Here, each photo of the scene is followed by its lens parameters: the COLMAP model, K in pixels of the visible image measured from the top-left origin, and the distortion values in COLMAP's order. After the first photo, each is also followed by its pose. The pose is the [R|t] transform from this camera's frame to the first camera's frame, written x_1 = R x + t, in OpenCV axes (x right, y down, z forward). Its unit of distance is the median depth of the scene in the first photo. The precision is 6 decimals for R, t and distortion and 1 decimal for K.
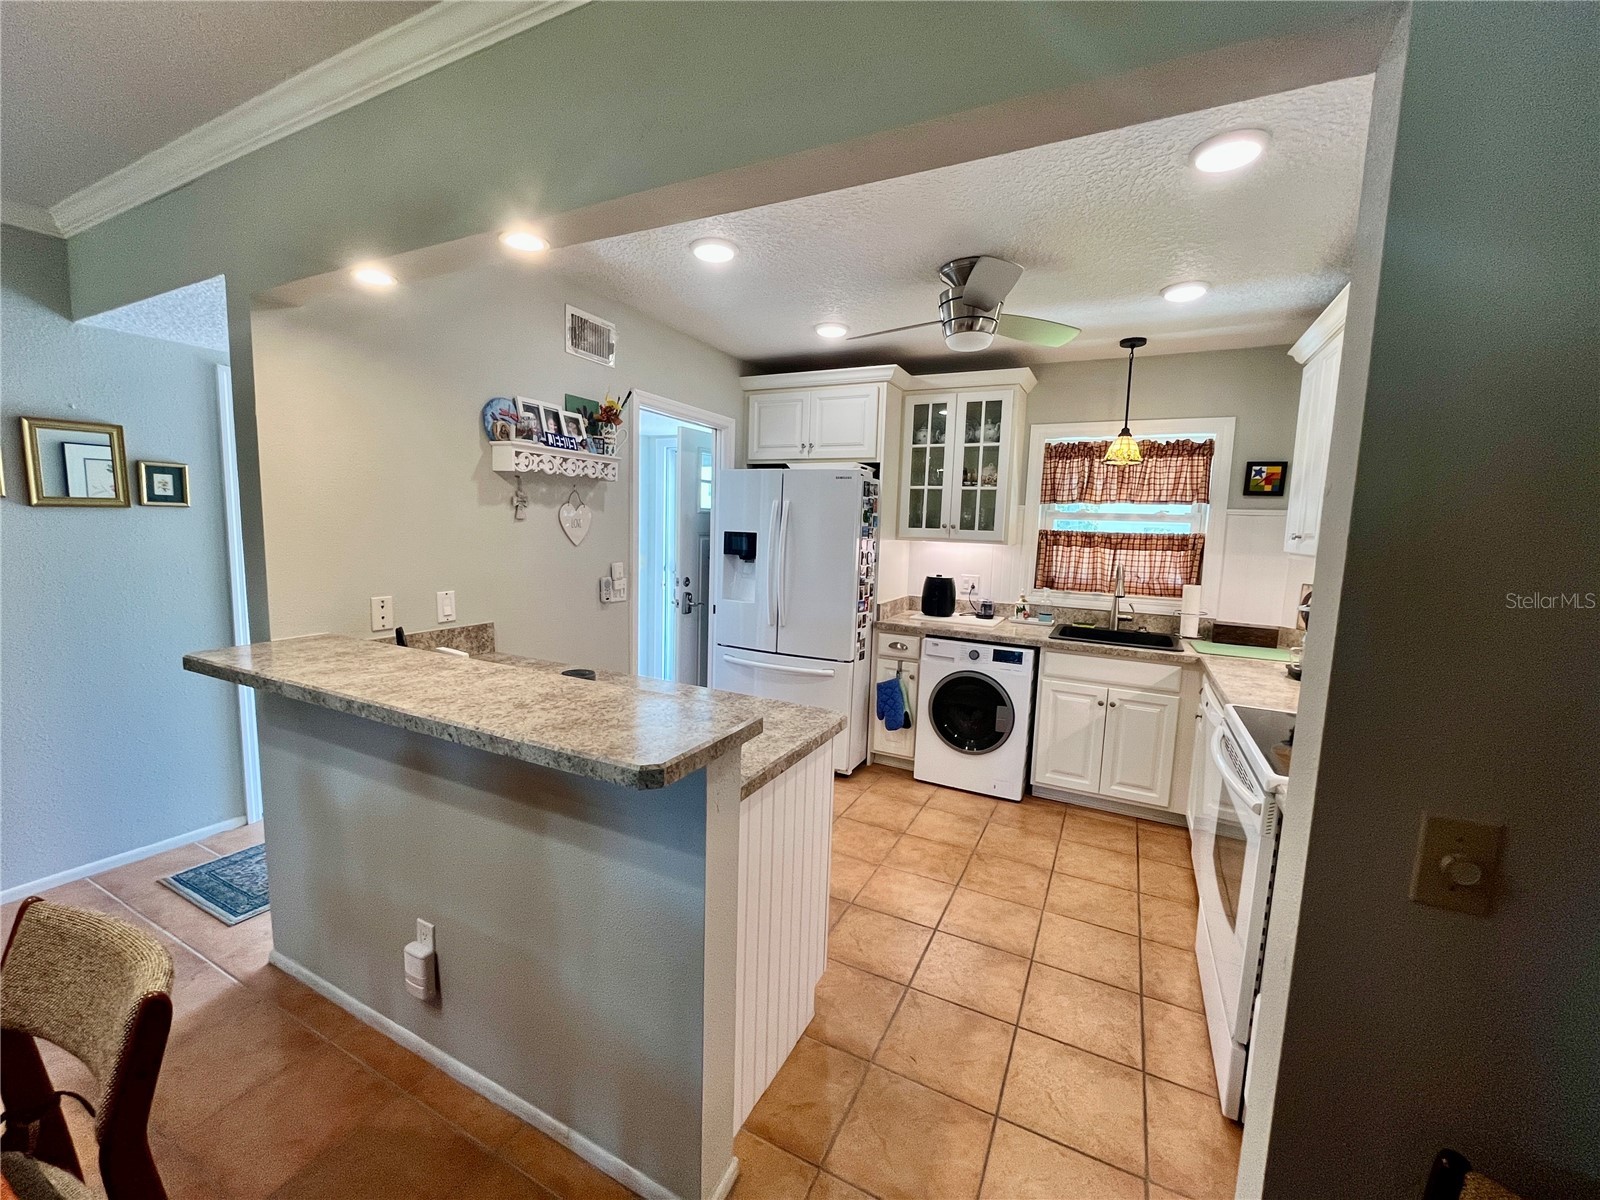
lens RADIAL K [[650.8, 0, 795.1], [0, 650.8, 595.8], [0, 0, 1]] dist [-0.001702, -0.000120]
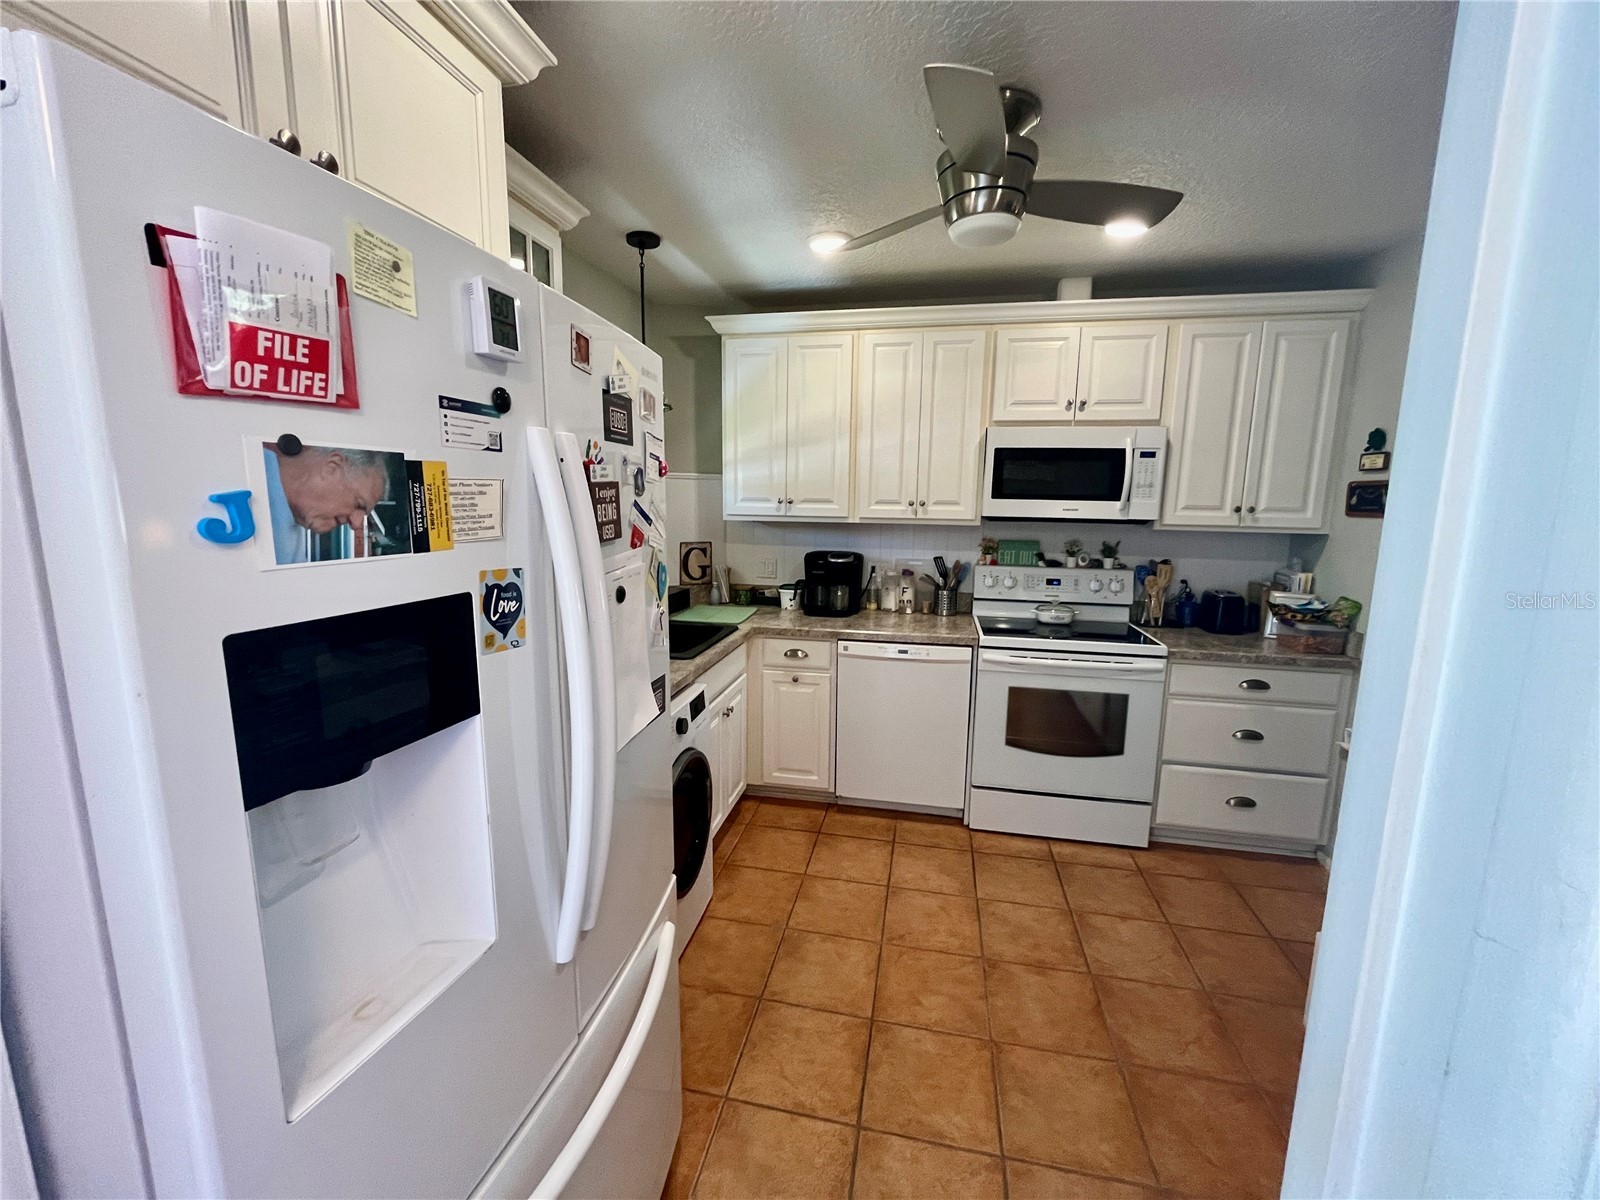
lens RADIAL K [[650.8, 0, 795.1], [0, 650.8, 595.8], [0, 0, 1]] dist [-0.001702, -0.000120]
pose [[-0.263183, -0.185759, 0.946694, -0.267829], [0.083790, 0.973179, 0.214249, -0.132663], [-0.961101, 0.135710, -0.240559, 0.986990]]
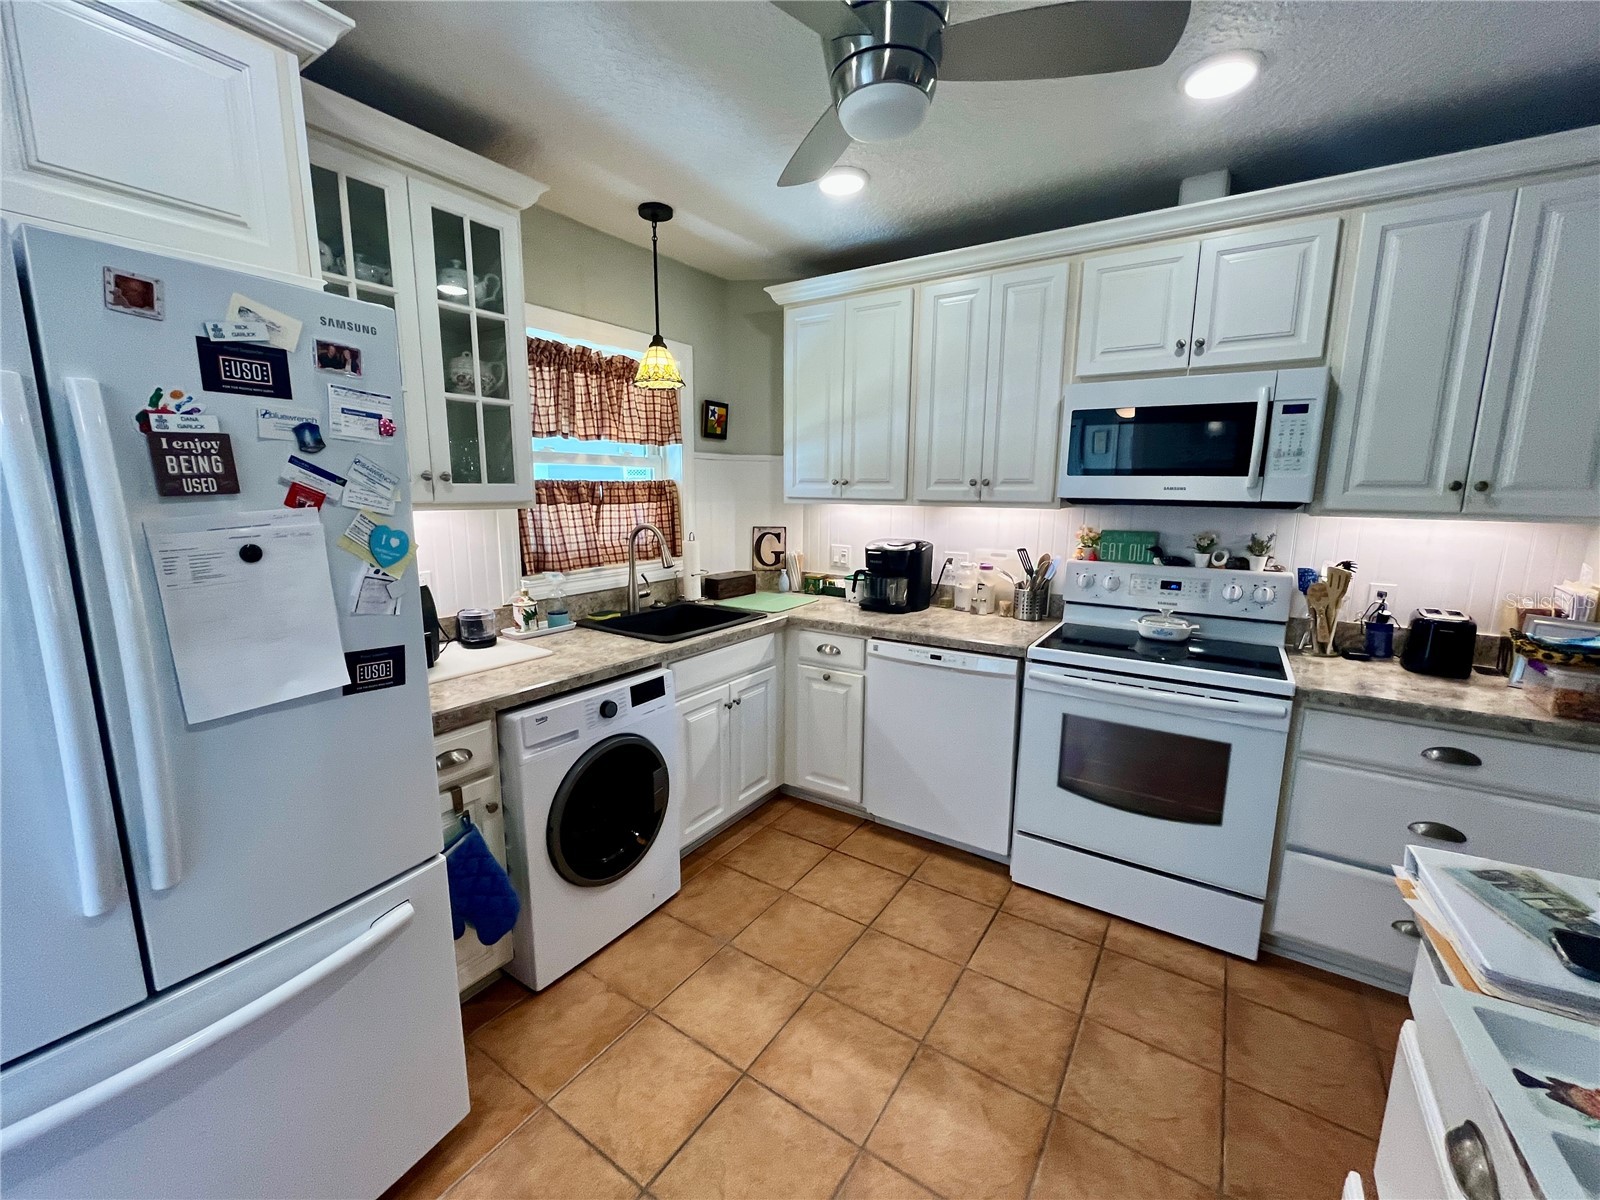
lens RADIAL K [[650.8, 0, 795.1], [0, 650.8, 595.8], [0, 0, 1]] dist [-0.001702, -0.000120]
pose [[0.113952, -0.197378, 0.973682, -0.222410], [0.105510, 0.976928, 0.185688, -0.087706], [-0.987868, 0.081574, 0.132148, 0.730404]]
